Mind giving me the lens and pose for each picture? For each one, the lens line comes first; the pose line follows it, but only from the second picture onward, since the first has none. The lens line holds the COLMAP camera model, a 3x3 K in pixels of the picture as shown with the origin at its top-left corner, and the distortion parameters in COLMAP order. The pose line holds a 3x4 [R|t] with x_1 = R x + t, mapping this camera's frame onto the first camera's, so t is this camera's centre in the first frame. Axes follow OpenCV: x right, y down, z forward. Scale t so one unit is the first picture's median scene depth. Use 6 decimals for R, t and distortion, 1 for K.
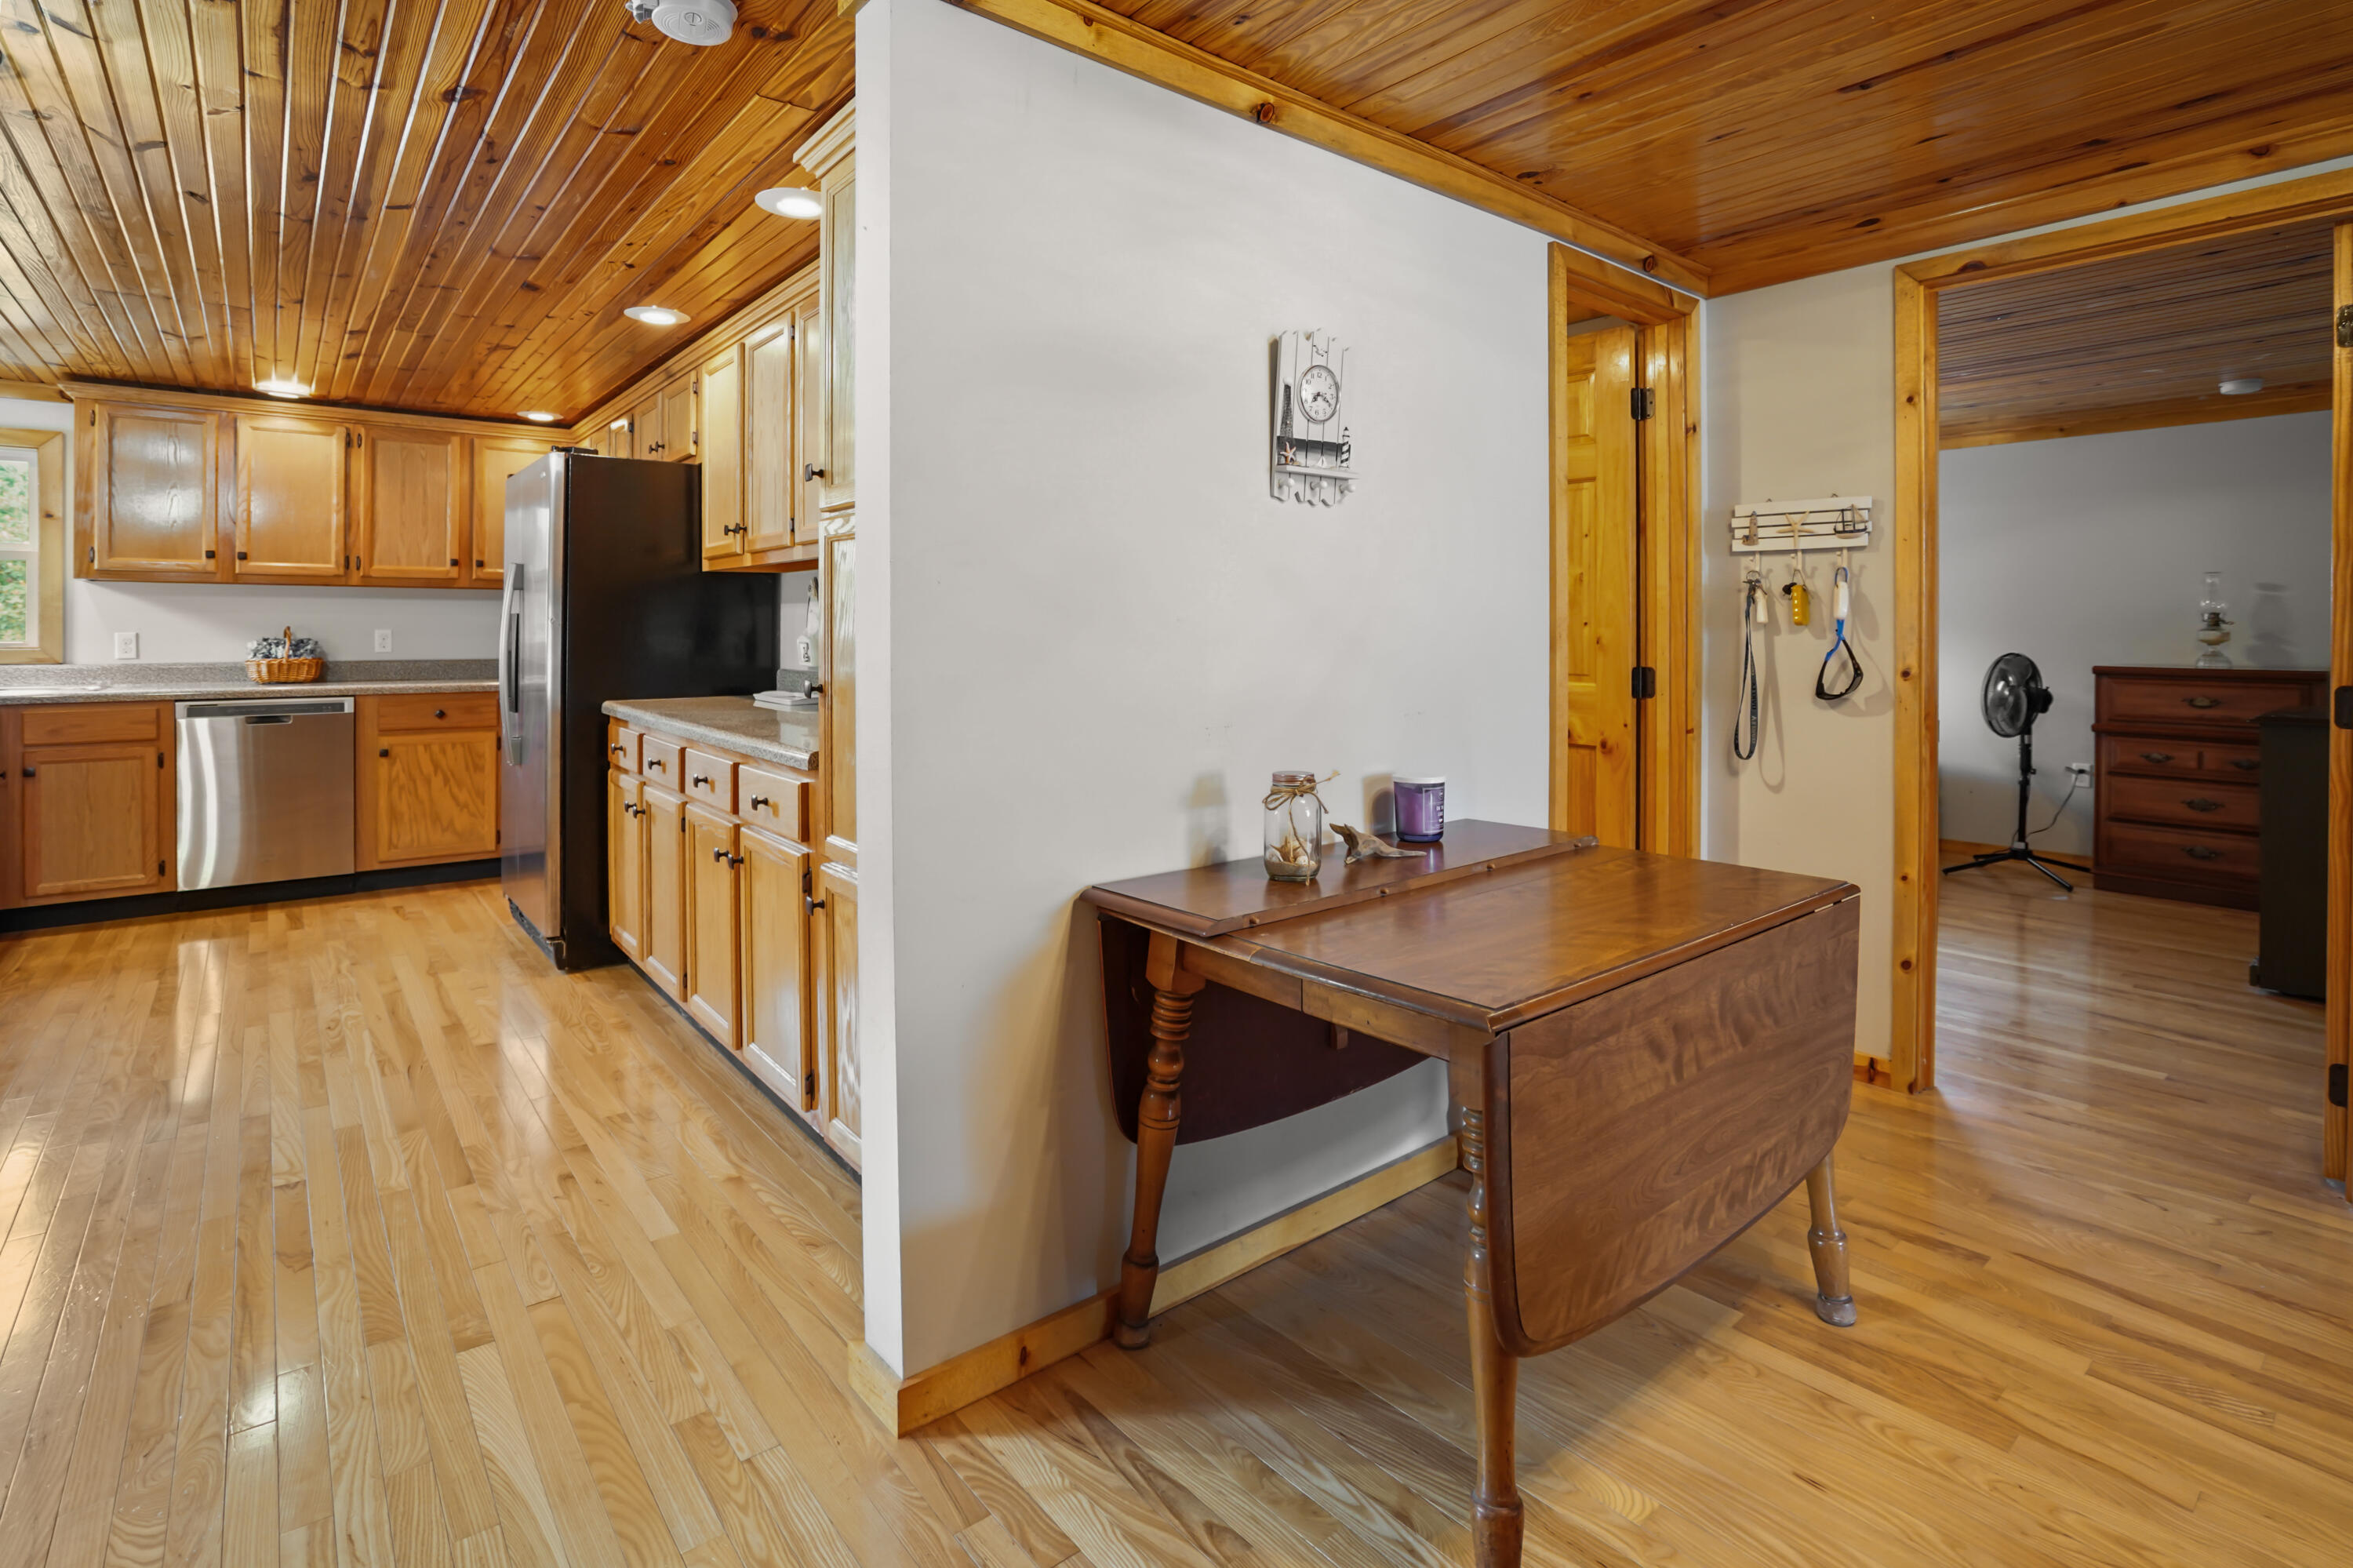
lens RADIAL K [[1158.8, 0, 1158.4], [0, 1158.8, 617.4], [0, 0, 1]] dist [-0.047368, 0.015069]
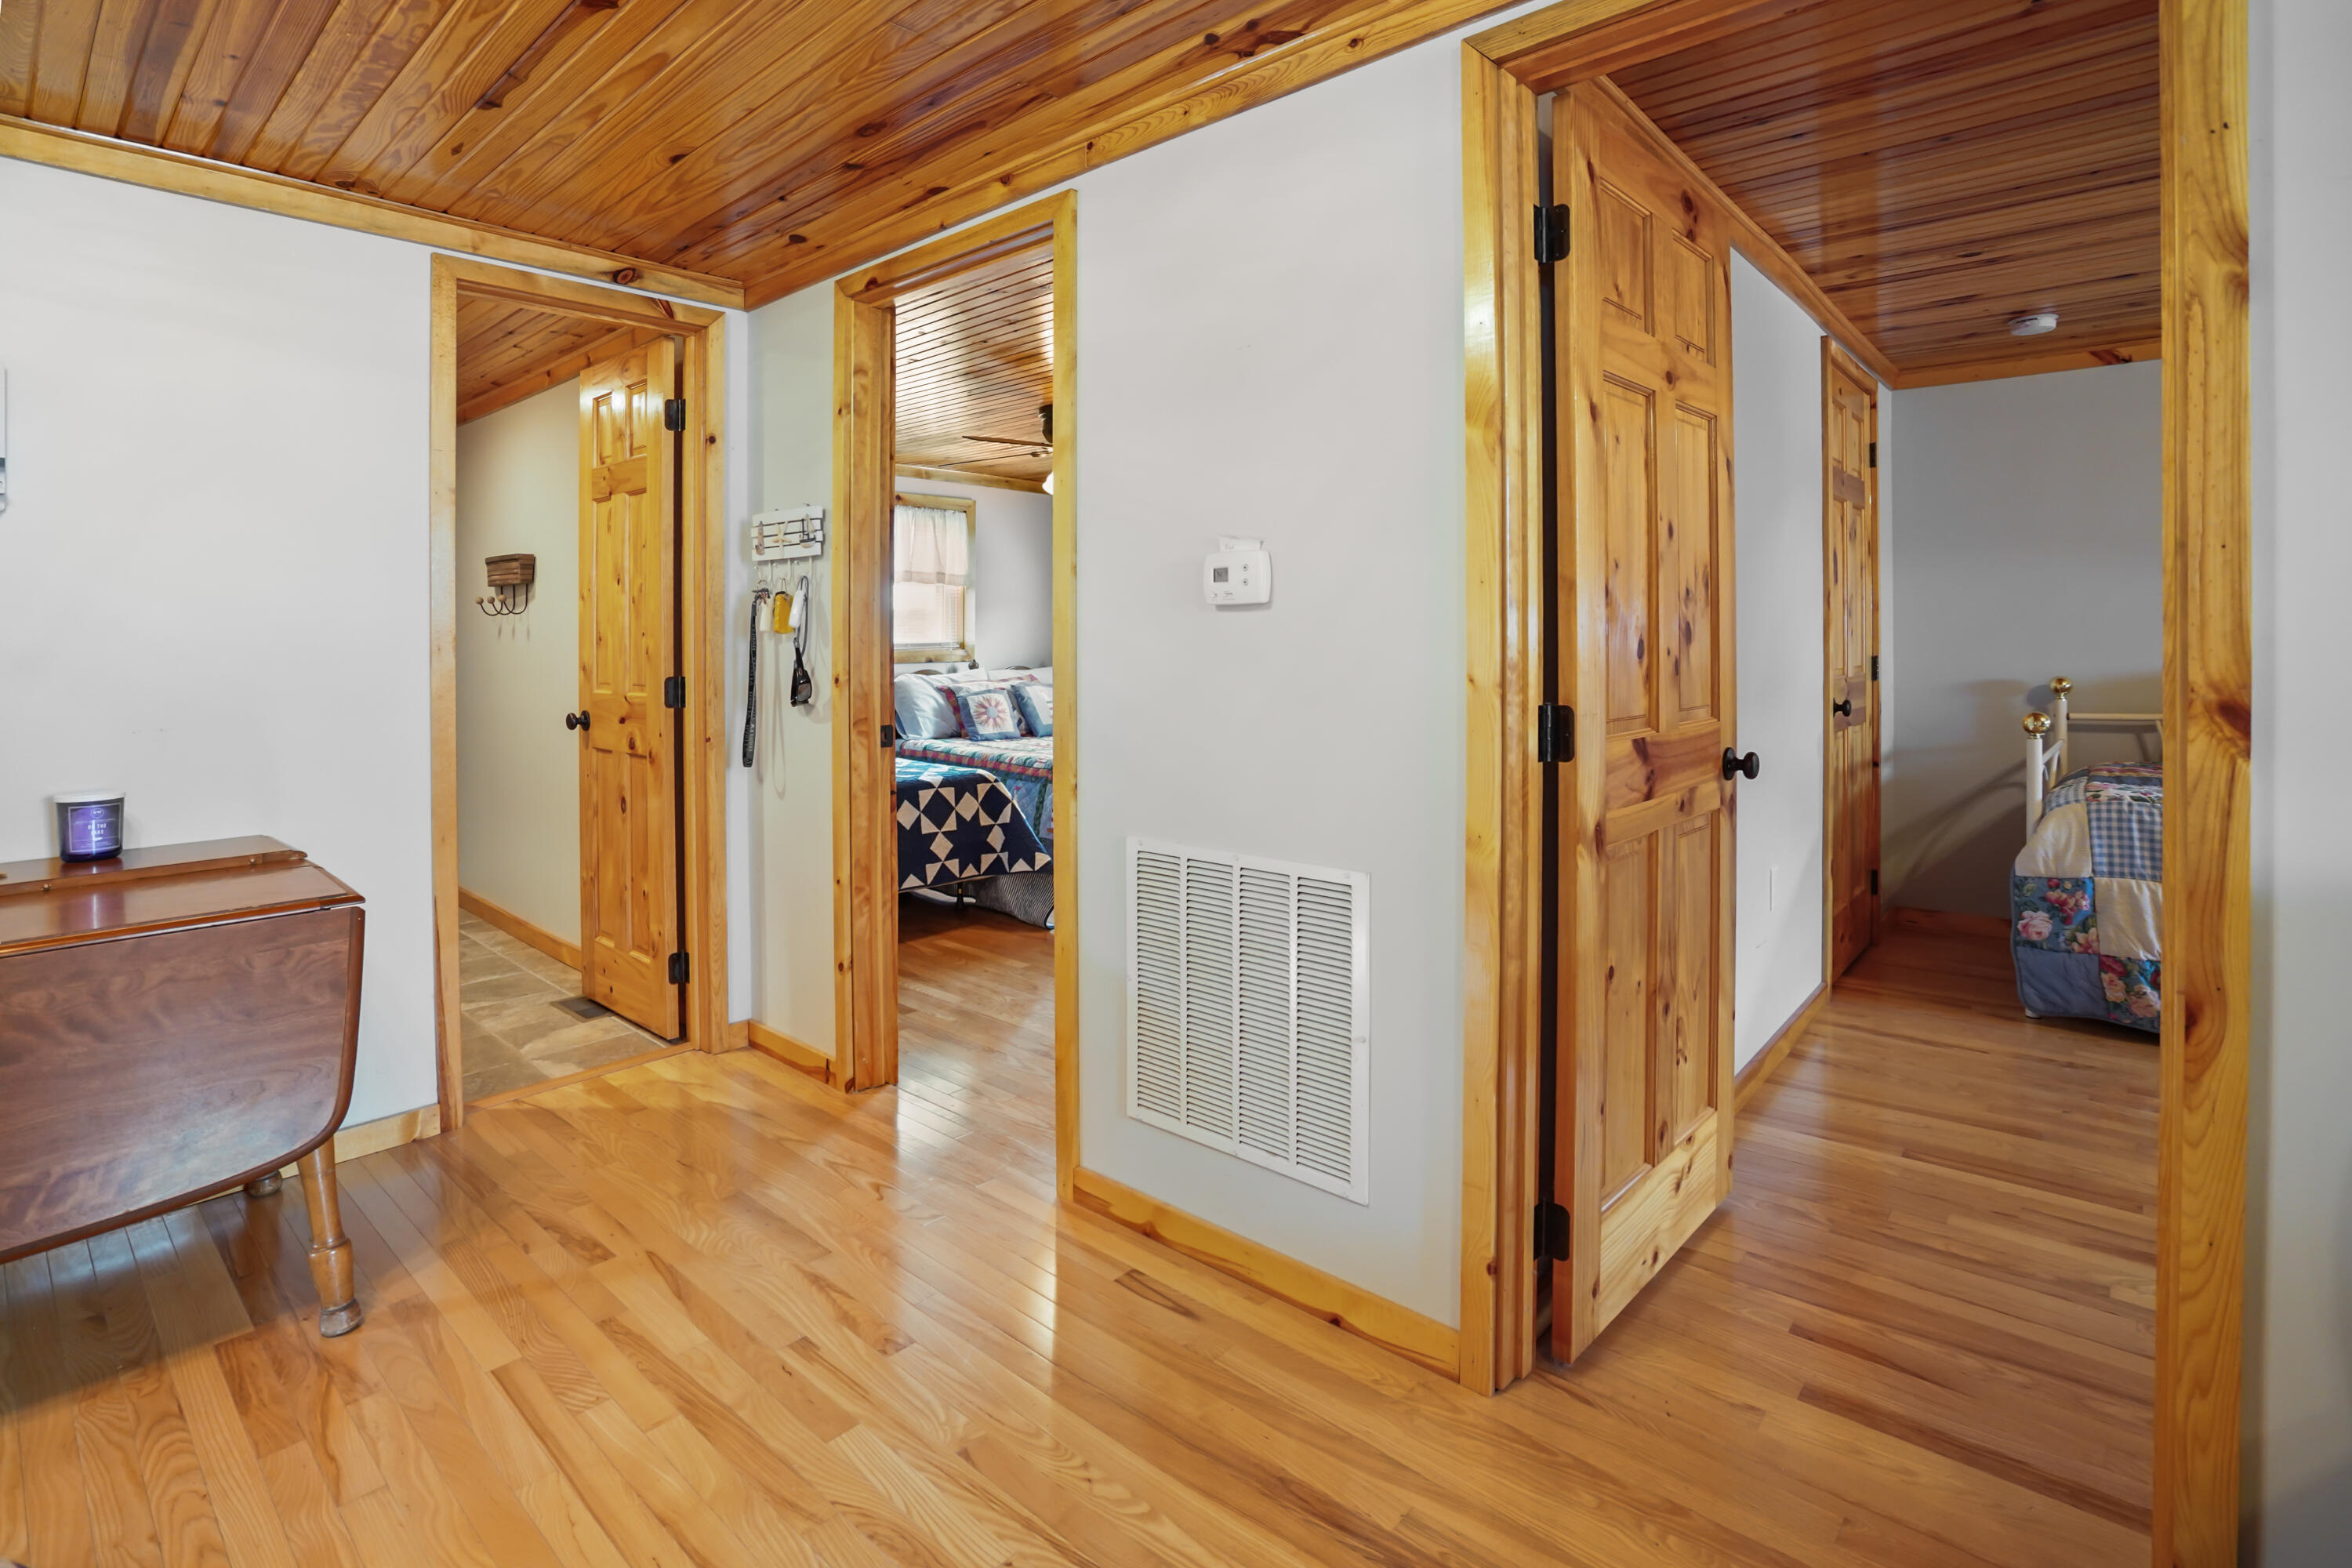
lens RADIAL K [[1158.3, 0, 1133.8], [0, 1158.3, 612.5], [0, 0, 1]] dist [-0.047368, 0.015069]
pose [[0.990018, -0.005183, 0.140845, 0.530954], [0.006671, 0.999927, -0.010096, -0.000063], [-0.140783, 0.010935, 0.989980, -0.043372]]
